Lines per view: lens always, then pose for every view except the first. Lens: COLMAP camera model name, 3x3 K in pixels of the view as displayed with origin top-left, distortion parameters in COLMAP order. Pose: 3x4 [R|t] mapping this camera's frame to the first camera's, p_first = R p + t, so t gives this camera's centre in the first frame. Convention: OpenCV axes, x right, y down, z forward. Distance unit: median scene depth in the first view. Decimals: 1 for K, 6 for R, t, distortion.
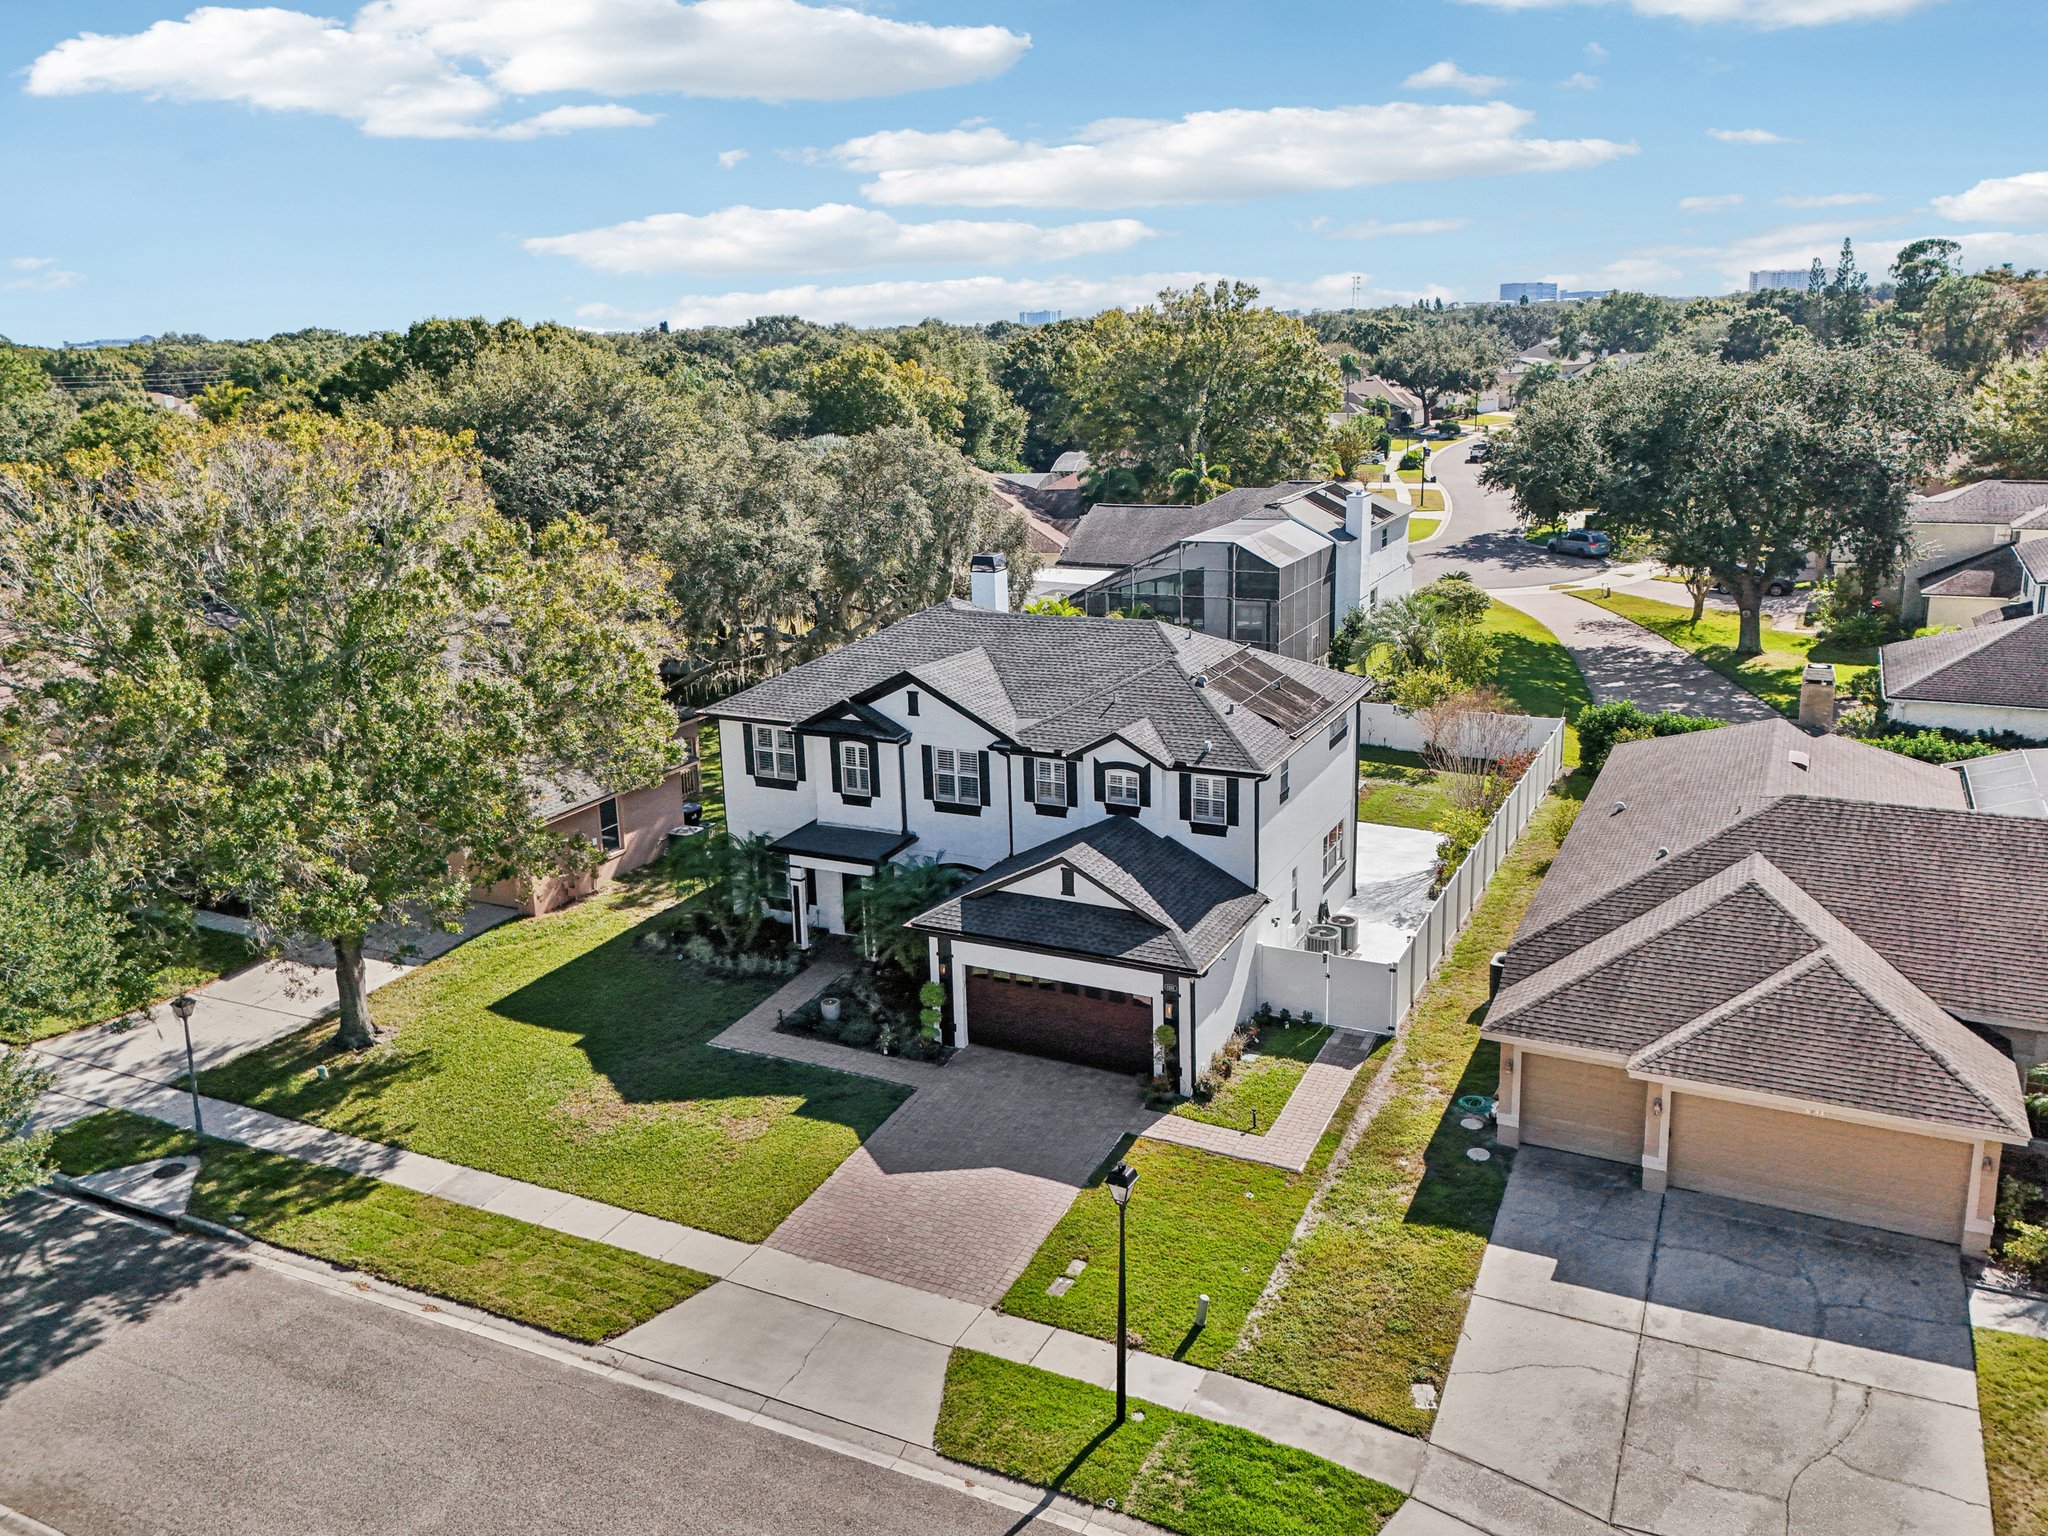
lens RADIAL K [[1562.0, 0, 1051.4], [0, 1562.0, 737.7], [0, 0, 1]] dist [0.059009, 0.002135]
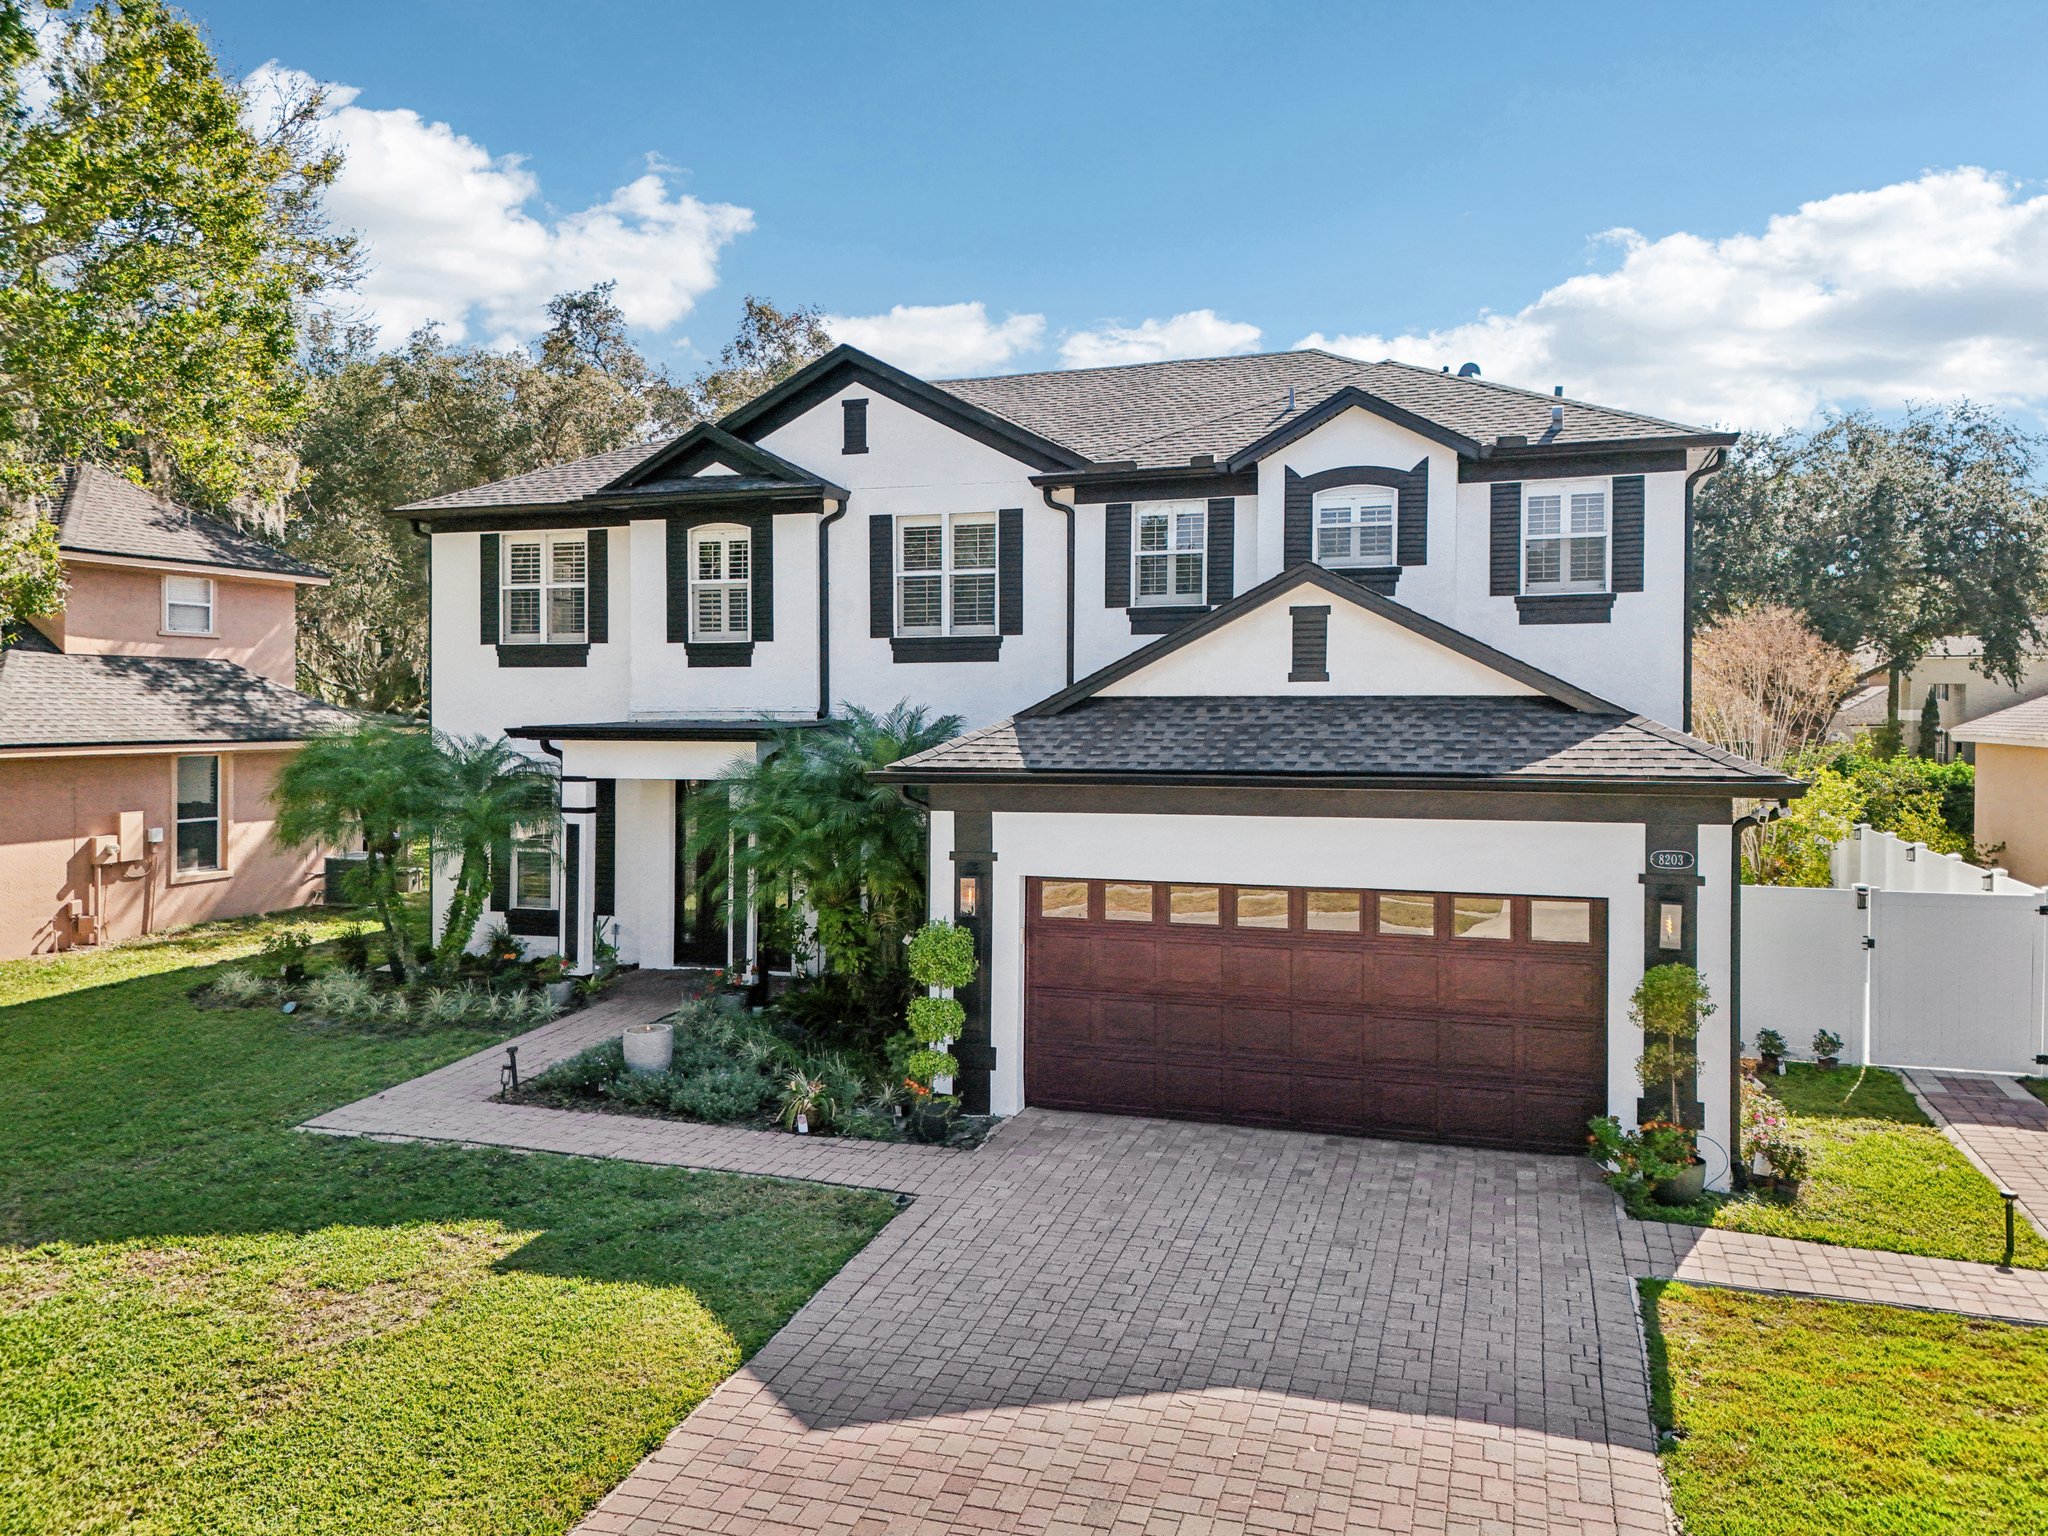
lens RADIAL K [[1518.8, 0, 1048.5], [0, 1518.8, 765.9], [0, 0, 1]] dist [0.018507, 0.001424]
pose [[0.991134, 0.023097, 0.130842, -0.089020], [0.006926, 0.974454, -0.224481, 0.181393], [-0.132684, 0.223397, 0.965654, 0.578054]]
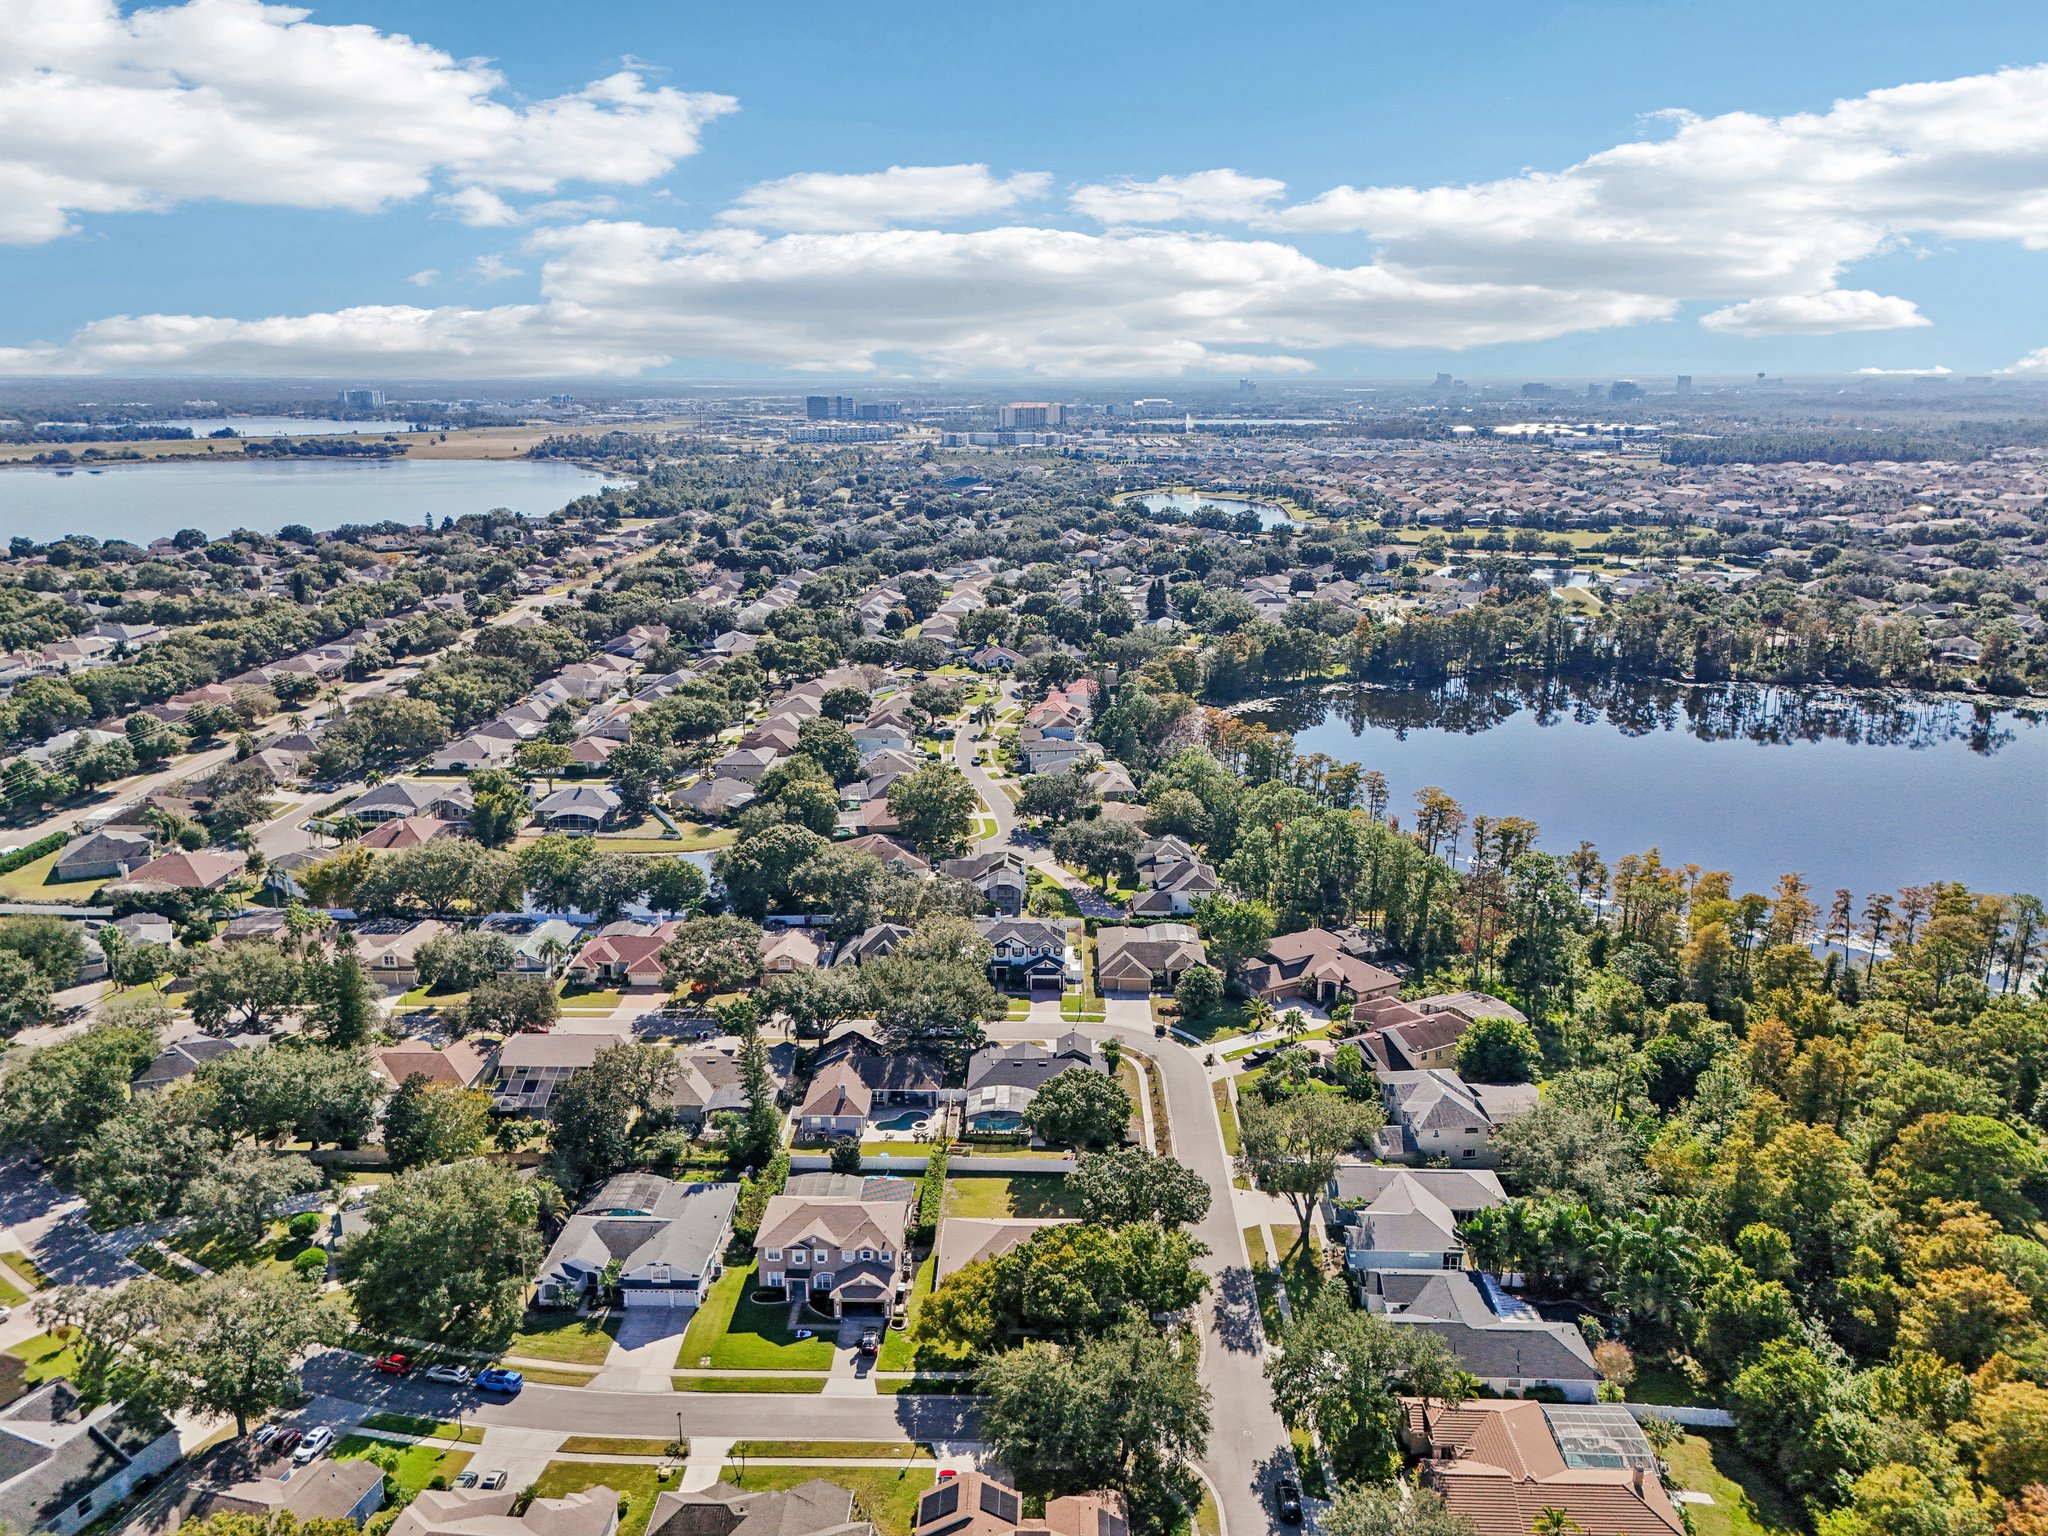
lens RADIAL K [[1520.5, 0, 1025.0], [0, 1520.5, 802.6], [0, 0, 1]] dist [0.028326, -0.007173]
pose [[0.908937, -0.092338, 0.406579, -2.674078], [0.084563, 0.995728, 0.037092, -0.868135], [-0.408267, 0.000667, 0.912862, -5.070614]]
